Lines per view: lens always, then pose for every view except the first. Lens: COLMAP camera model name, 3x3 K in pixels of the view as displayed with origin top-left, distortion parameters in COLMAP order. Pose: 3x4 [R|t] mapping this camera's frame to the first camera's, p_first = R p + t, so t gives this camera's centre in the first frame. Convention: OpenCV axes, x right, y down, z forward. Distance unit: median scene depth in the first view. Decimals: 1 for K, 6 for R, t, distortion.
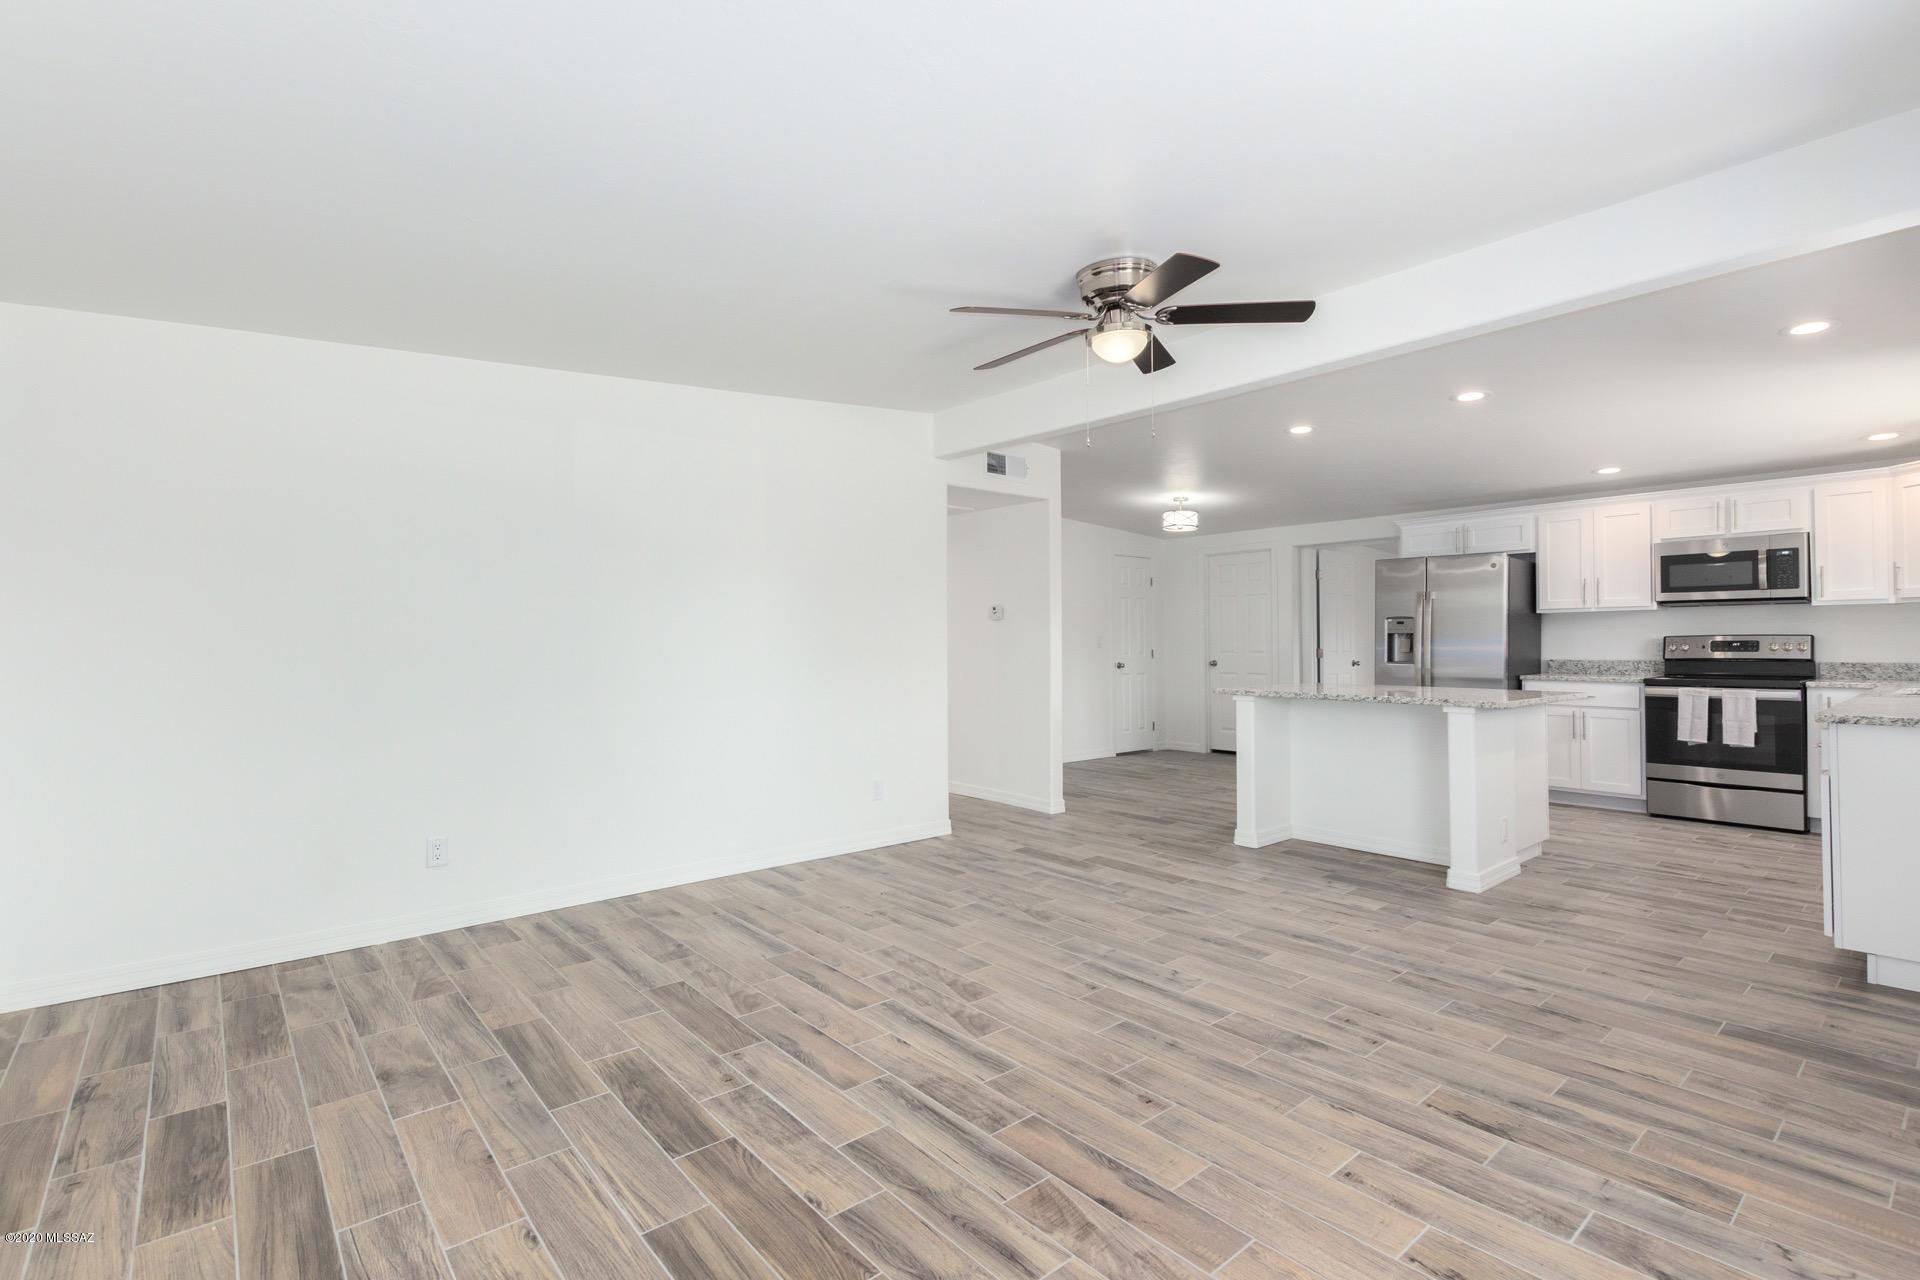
lens RADIAL K [[885.2, 0, 955.2], [0, 885.2, 628.2], [0, 0, 1]] dist [0.002949, -0.000399]
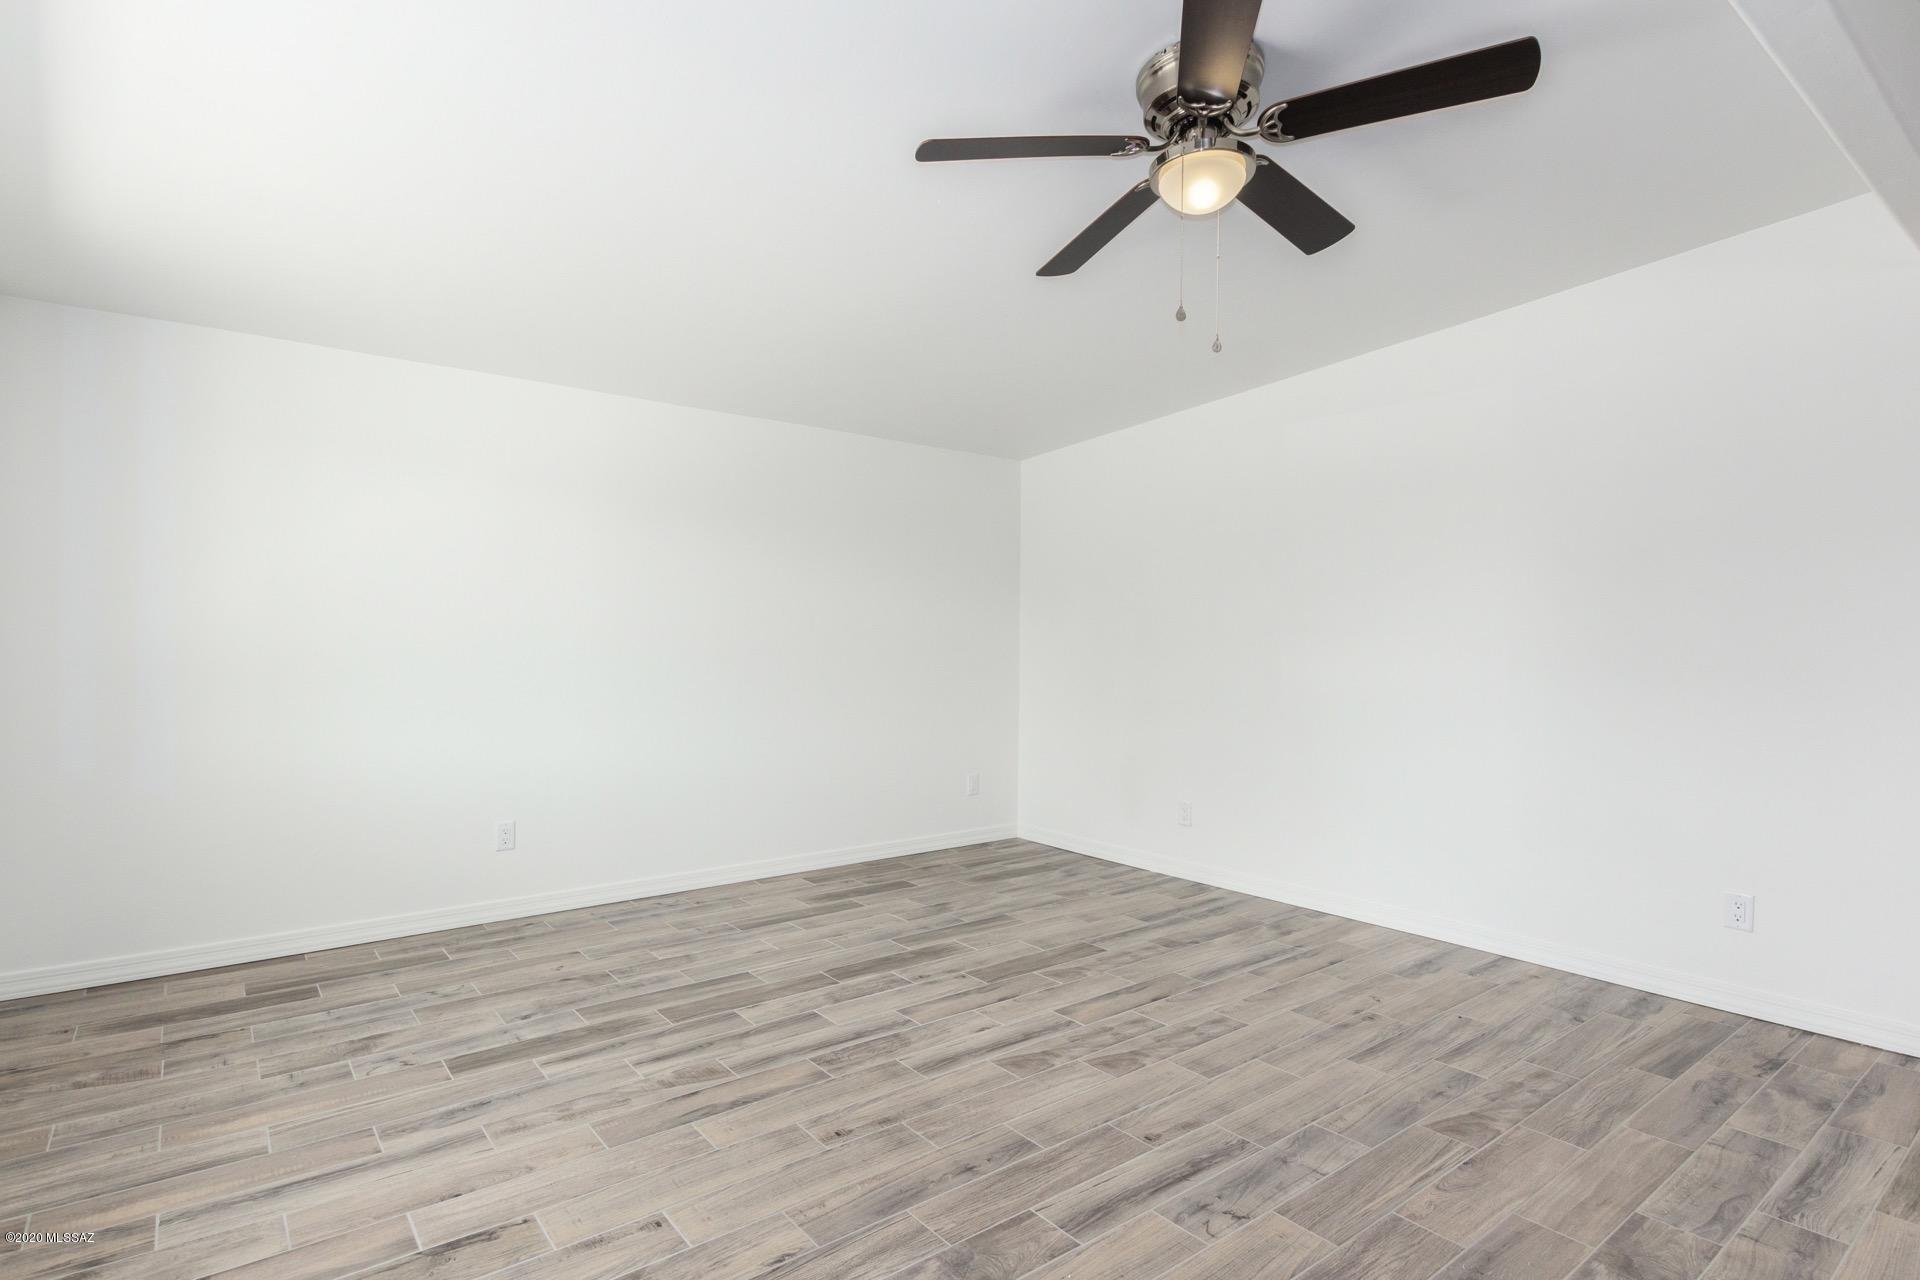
lens RADIAL K [[977.1, 0, 952.3], [0, 977.1, 646.2], [0, 0, 1]] dist [0.013021, -0.000752]
pose [[-0.042163, 0.007605, -0.999082, 0.769116], [0.006273, 0.999953, 0.007347, 0.007642], [0.999091, -0.005958, -0.042209, 0.721774]]
